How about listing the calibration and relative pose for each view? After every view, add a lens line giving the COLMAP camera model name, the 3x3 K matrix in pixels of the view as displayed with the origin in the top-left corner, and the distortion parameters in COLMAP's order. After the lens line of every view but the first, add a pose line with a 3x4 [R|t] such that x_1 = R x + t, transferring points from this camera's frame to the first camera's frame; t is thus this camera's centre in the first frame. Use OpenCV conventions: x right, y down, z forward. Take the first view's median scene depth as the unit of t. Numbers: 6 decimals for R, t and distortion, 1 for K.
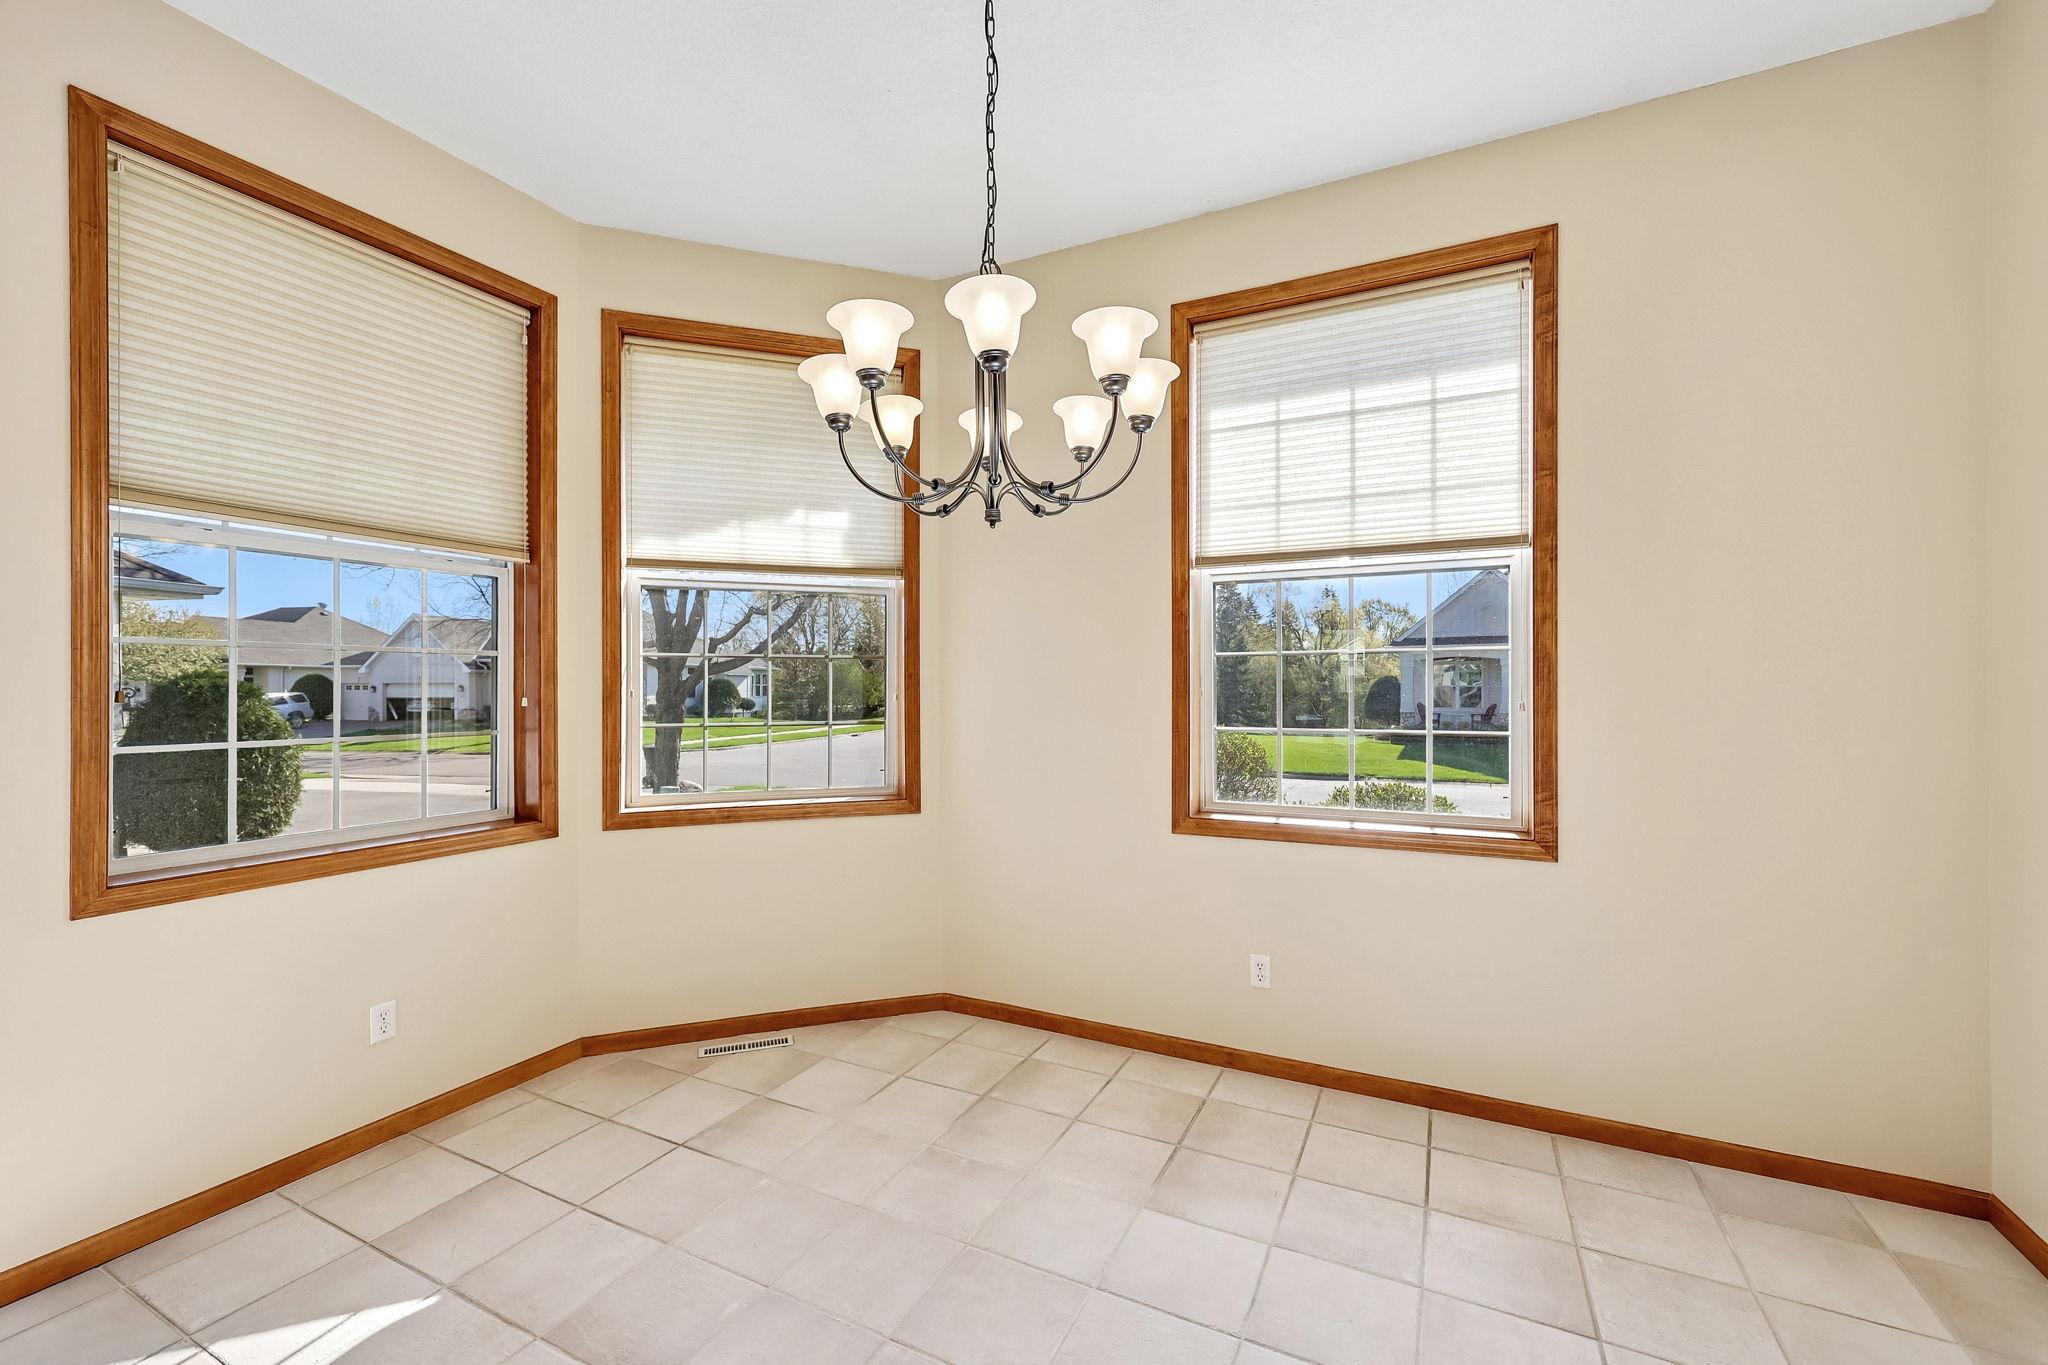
lens RADIAL K [[842.0, 0, 1024.9], [0, 842.0, 690.2], [0, 0, 1]] dist [-0.001179, 0.000363]
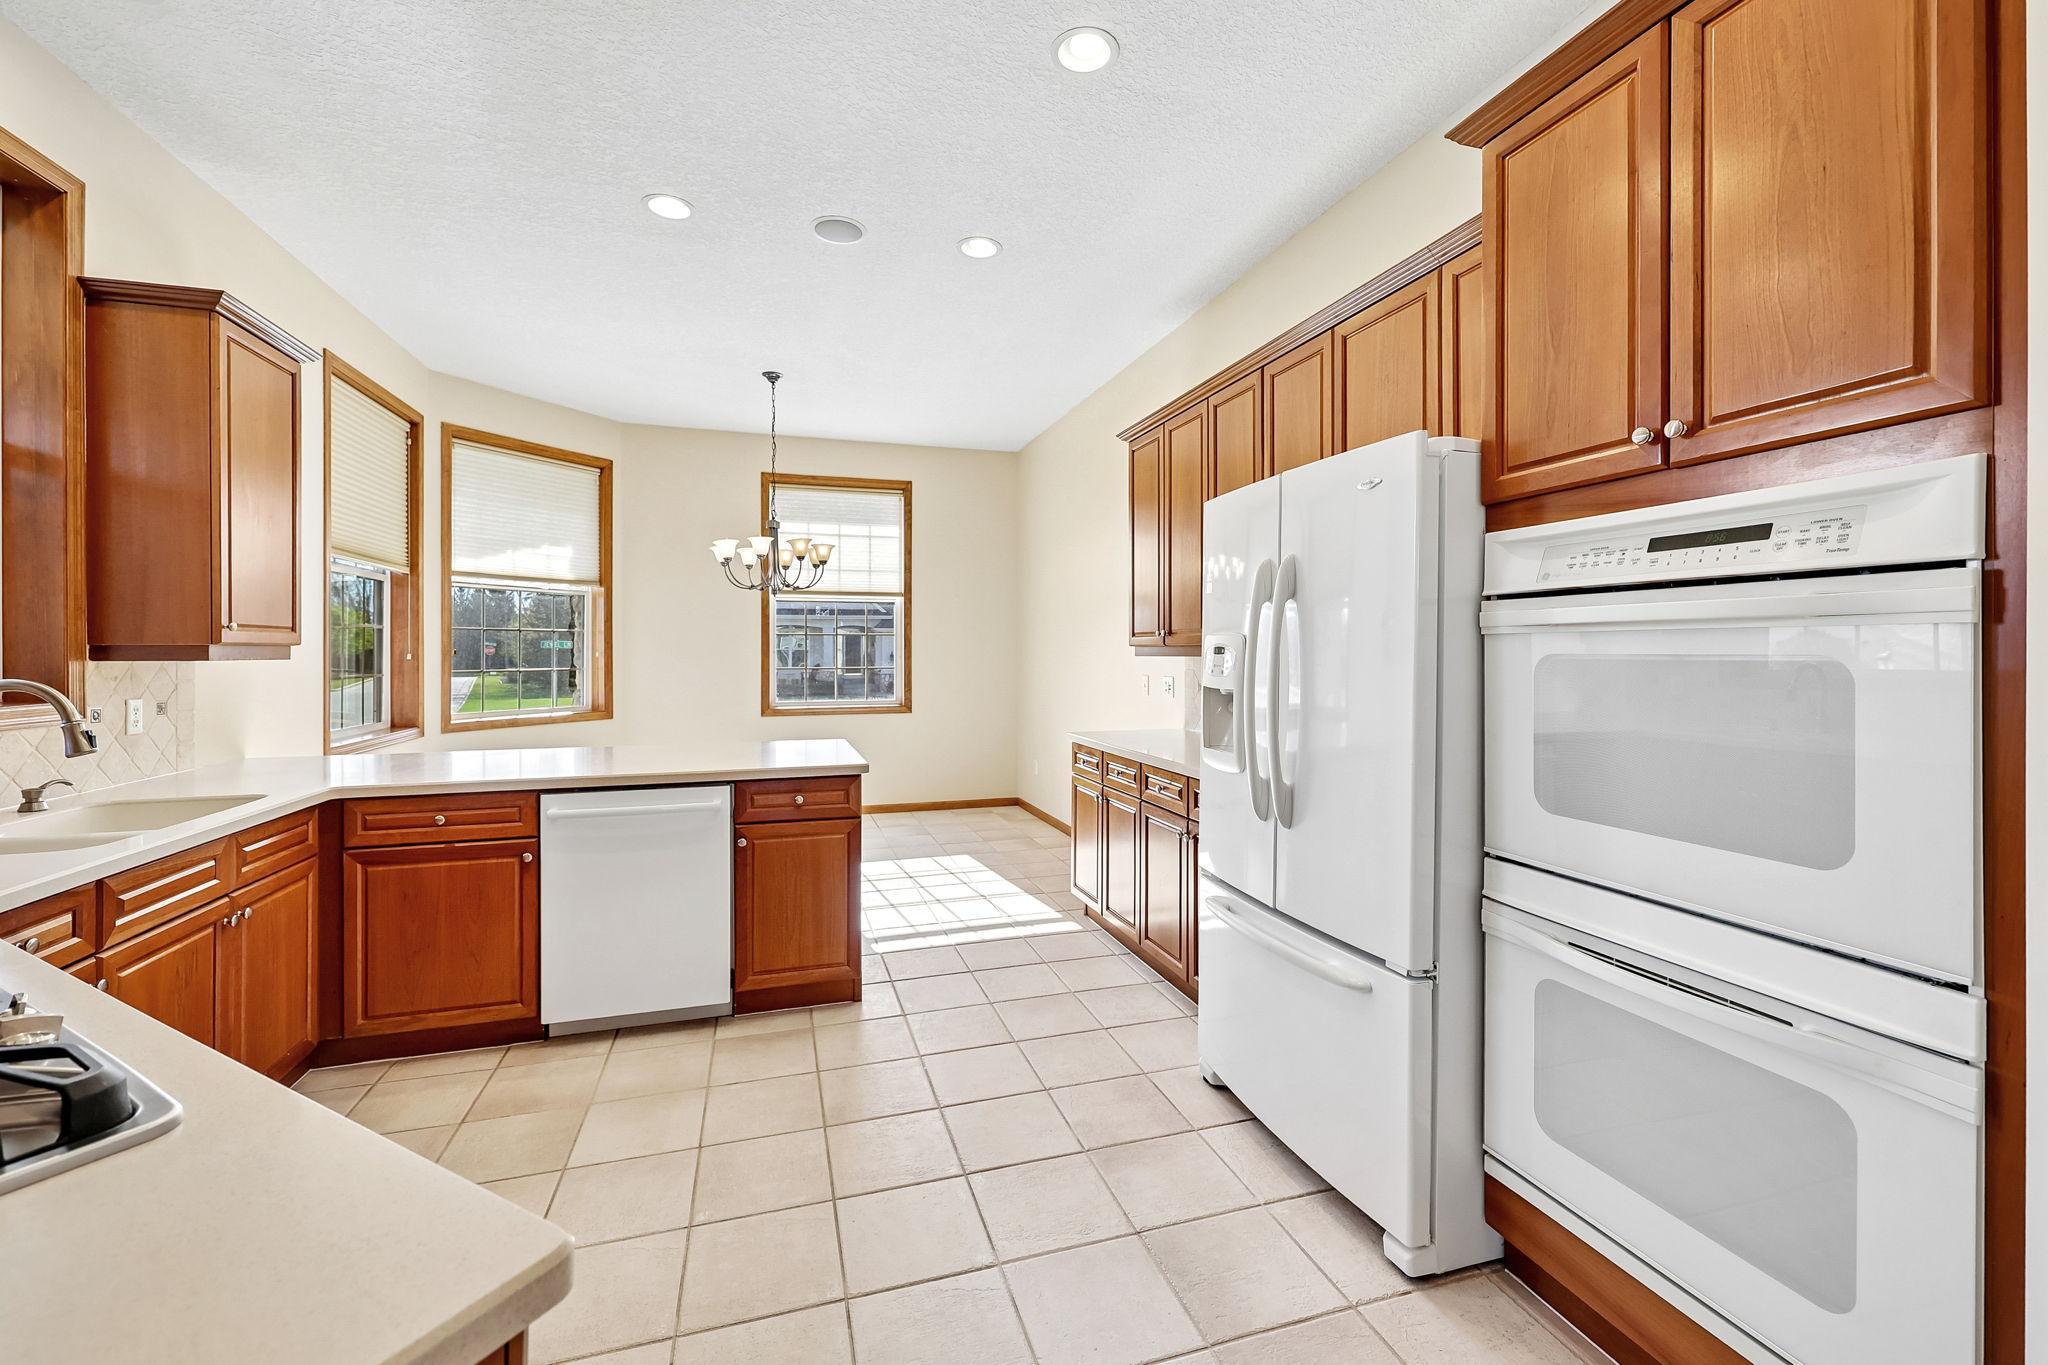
lens RADIAL K [[842.2, 0, 1018.3], [0, 842.2, 682.9], [0, 0, 1]] dist [0.000026, -0.000095]
pose [[0.721098, -0.024677, 0.692394, -0.927893], [-0.001598, 0.999304, 0.037279, 0.002473], [-0.692832, -0.027988, 0.720556, -1.111238]]
